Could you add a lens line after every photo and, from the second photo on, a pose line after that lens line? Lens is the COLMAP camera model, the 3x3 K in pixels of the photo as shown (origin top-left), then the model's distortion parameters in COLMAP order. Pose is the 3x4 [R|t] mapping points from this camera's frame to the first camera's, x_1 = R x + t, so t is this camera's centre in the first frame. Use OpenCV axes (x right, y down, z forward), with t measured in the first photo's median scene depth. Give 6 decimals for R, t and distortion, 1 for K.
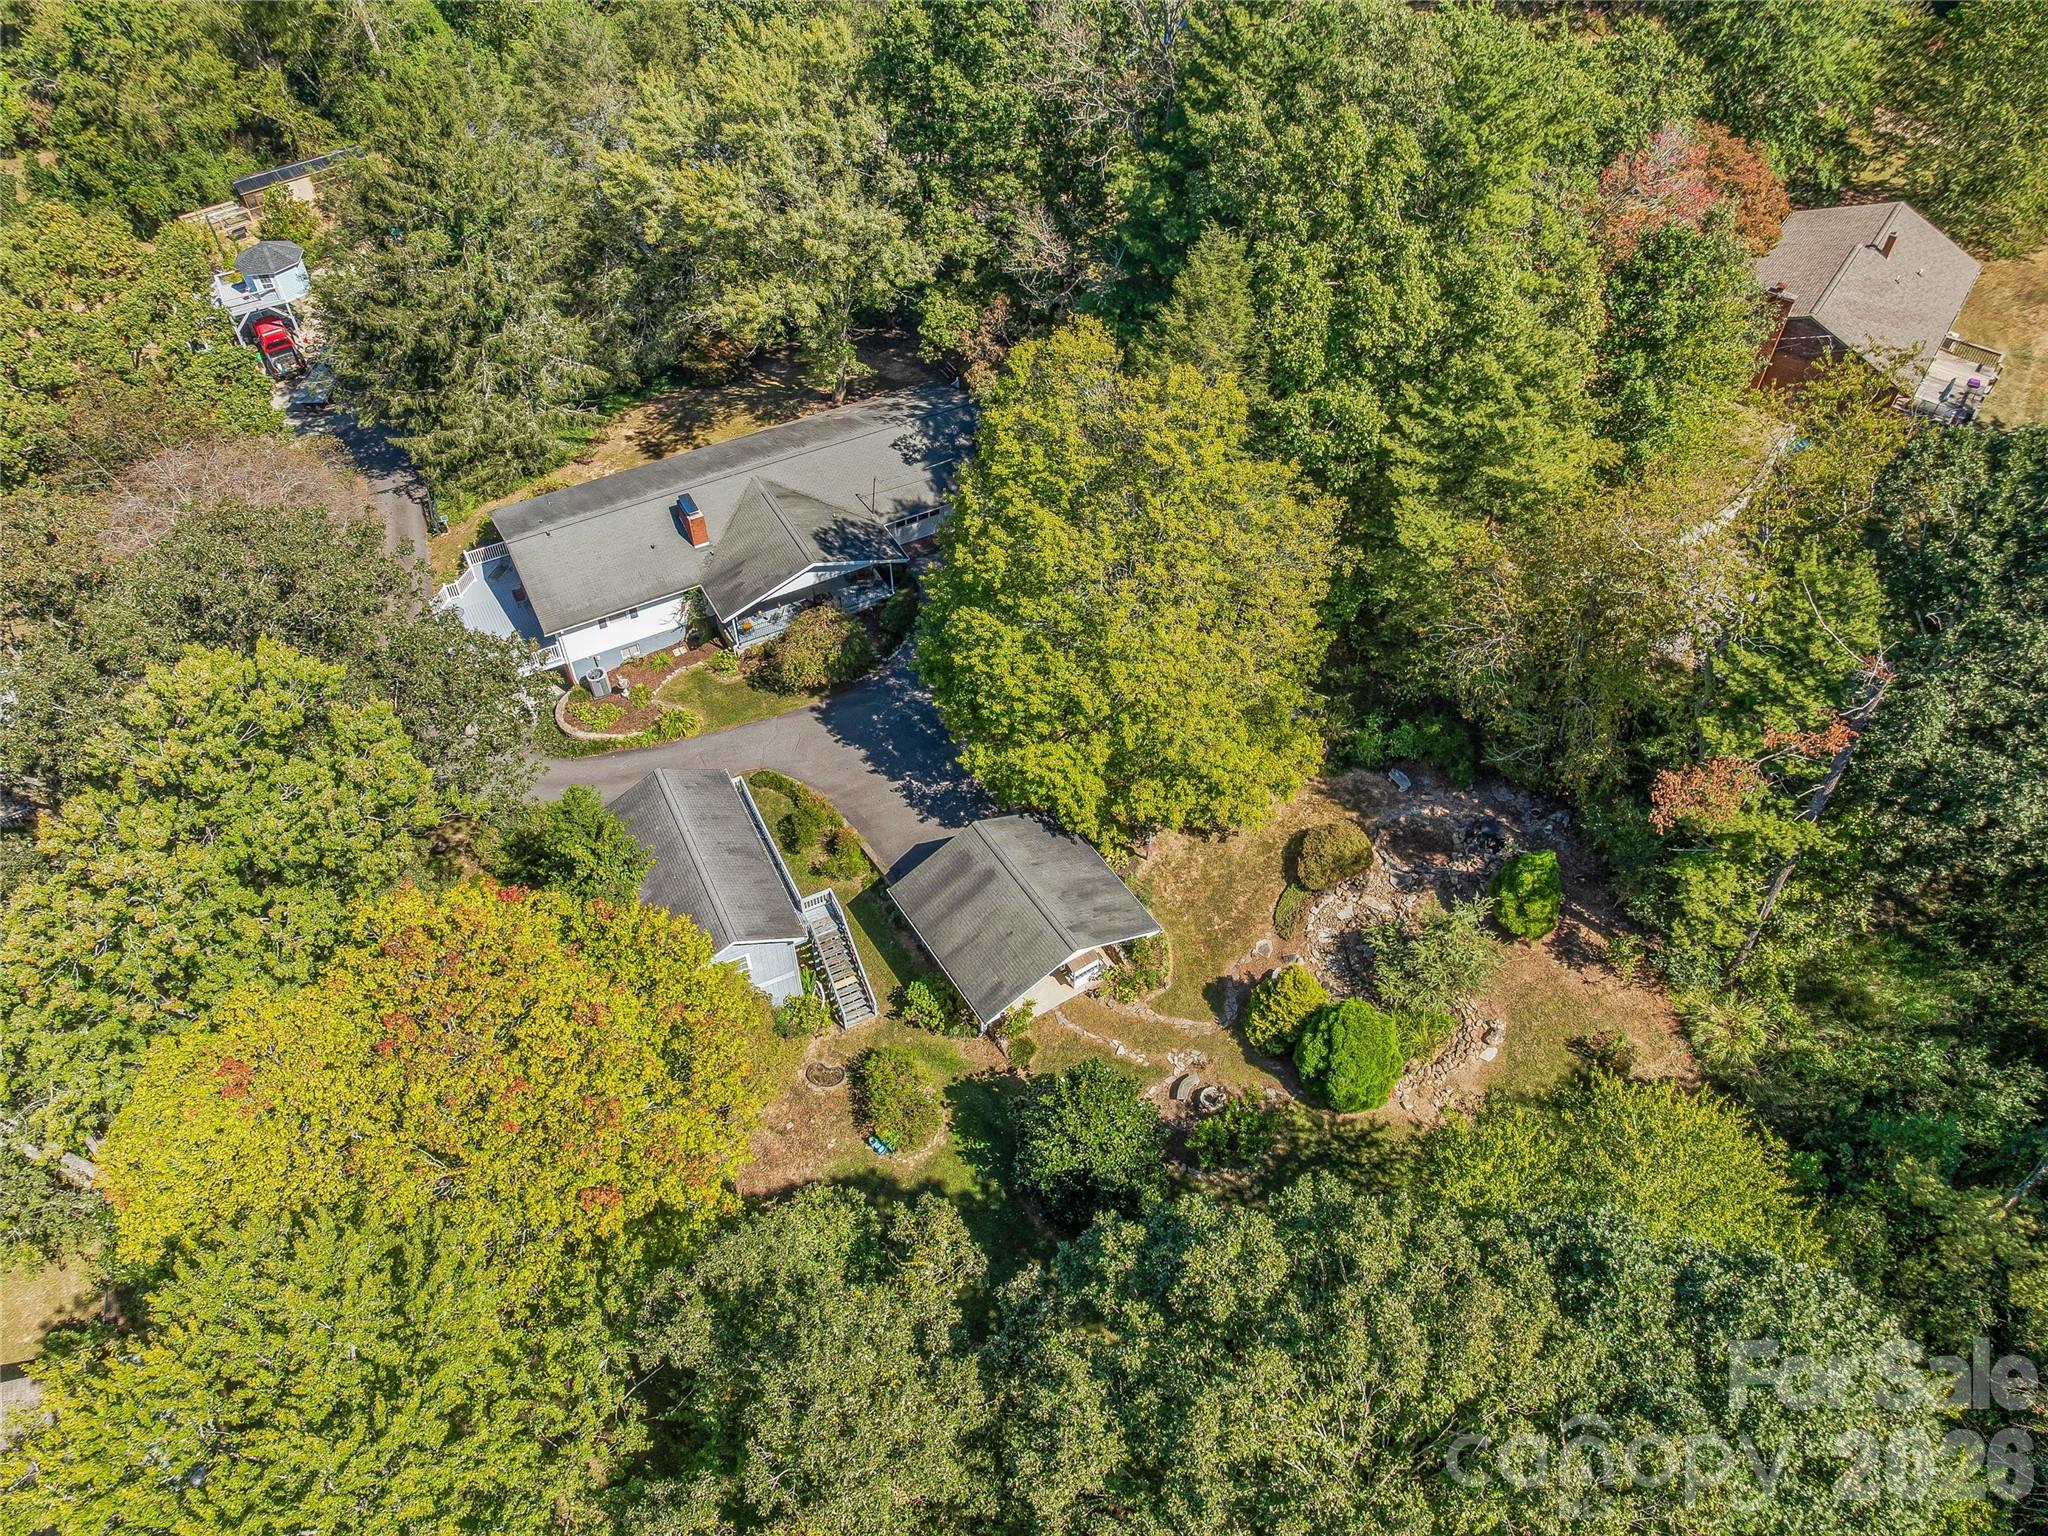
lens RADIAL K [[1398.9, 0, 1015.7], [0, 1398.9, 755.6], [0, 0, 1]] dist [-0.028023, 0.001508]
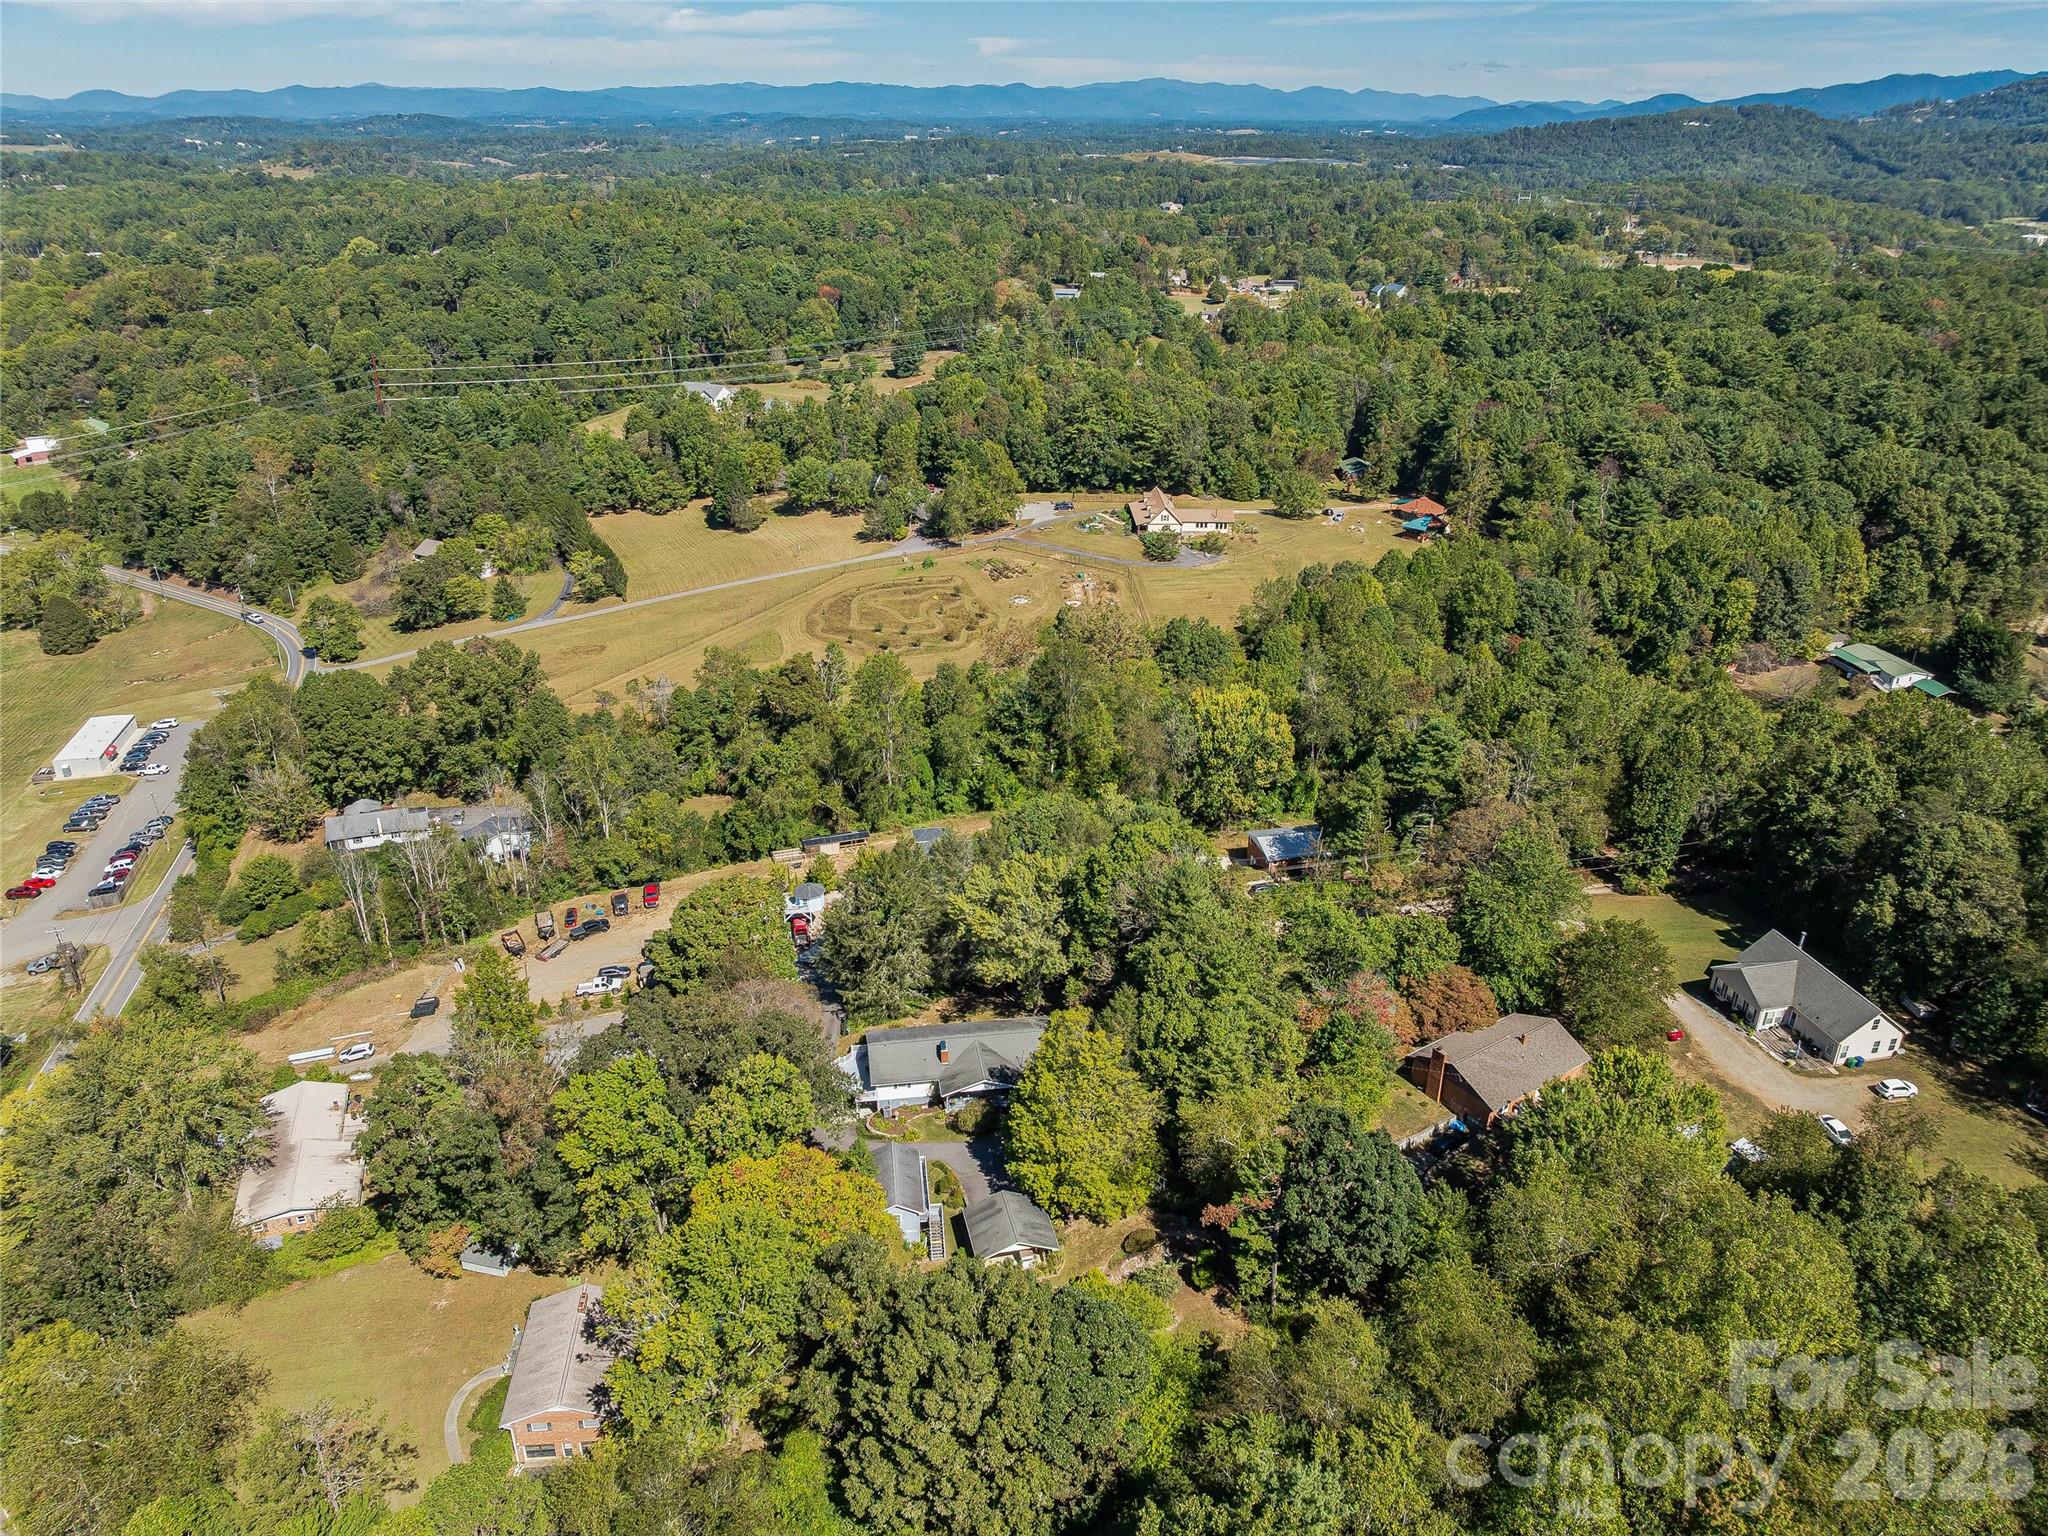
lens RADIAL K [[1398.9, 0, 1015.7], [0, 1398.9, 755.6], [0, 0, 1]] dist [-0.028023, 0.001508]
pose [[0.940451, 0.140113, -0.309710, 0.538348], [-0.252449, 0.898025, -0.360307, 0.198131], [0.227643, 0.417037, 0.879920, -1.241276]]
